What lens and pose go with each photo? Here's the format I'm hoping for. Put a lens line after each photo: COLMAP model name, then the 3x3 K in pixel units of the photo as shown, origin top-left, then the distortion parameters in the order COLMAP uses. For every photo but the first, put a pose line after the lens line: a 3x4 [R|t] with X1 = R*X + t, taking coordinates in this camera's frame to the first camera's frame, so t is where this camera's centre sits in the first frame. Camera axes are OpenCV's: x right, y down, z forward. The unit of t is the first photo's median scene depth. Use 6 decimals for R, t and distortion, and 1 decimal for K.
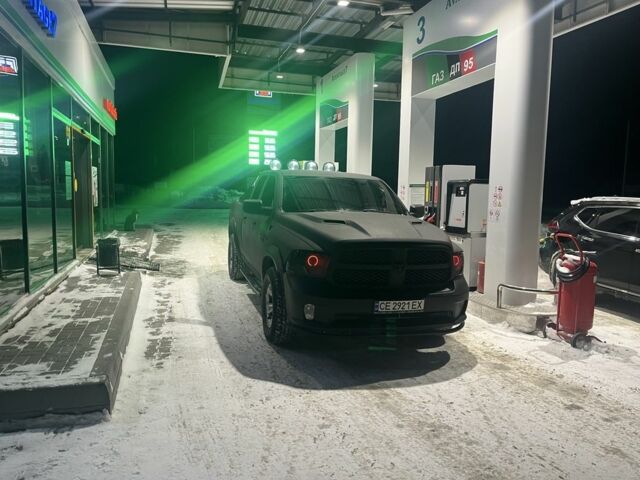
lens RADIAL K [[481.5, 0, 320.0], [0, 481.5, 240.0], [0, 0, 1]] dist [0.016883, -0.006109]
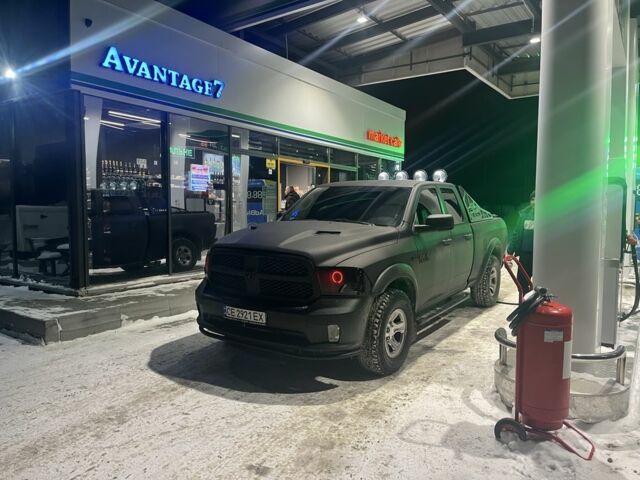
lens RADIAL K [[481.5, 0, 320.0], [0, 481.5, 240.0], [0, 0, 1]] dist [0.016883, -0.006109]
pose [[0.641468, 0.031985, -0.766483, 0.986362], [-0.069706, 0.997428, -0.016714, -0.006118], [0.763976, 0.064150, 0.642048, 0.482060]]
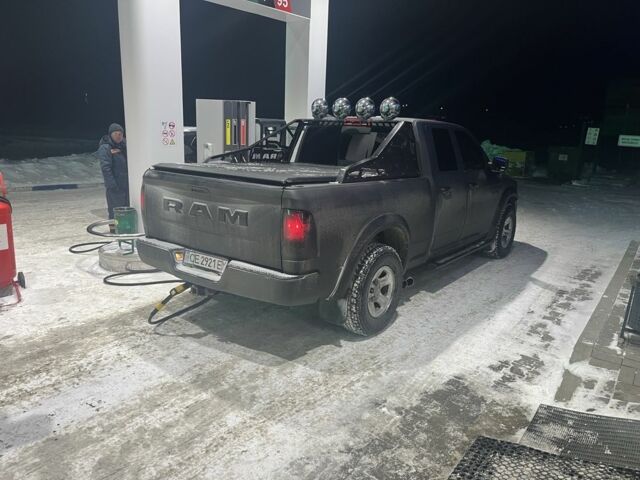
lens RADIAL K [[481.5, 0, 320.0], [0, 481.5, 240.0], [0, 0, 1]] dist [0.016883, -0.006109]
pose [[-0.583069, -0.223570, 0.781055, -0.958679], [0.027911, 0.955310, 0.294285, -0.285970], [-0.811943, 0.193389, -0.550771, 2.414271]]
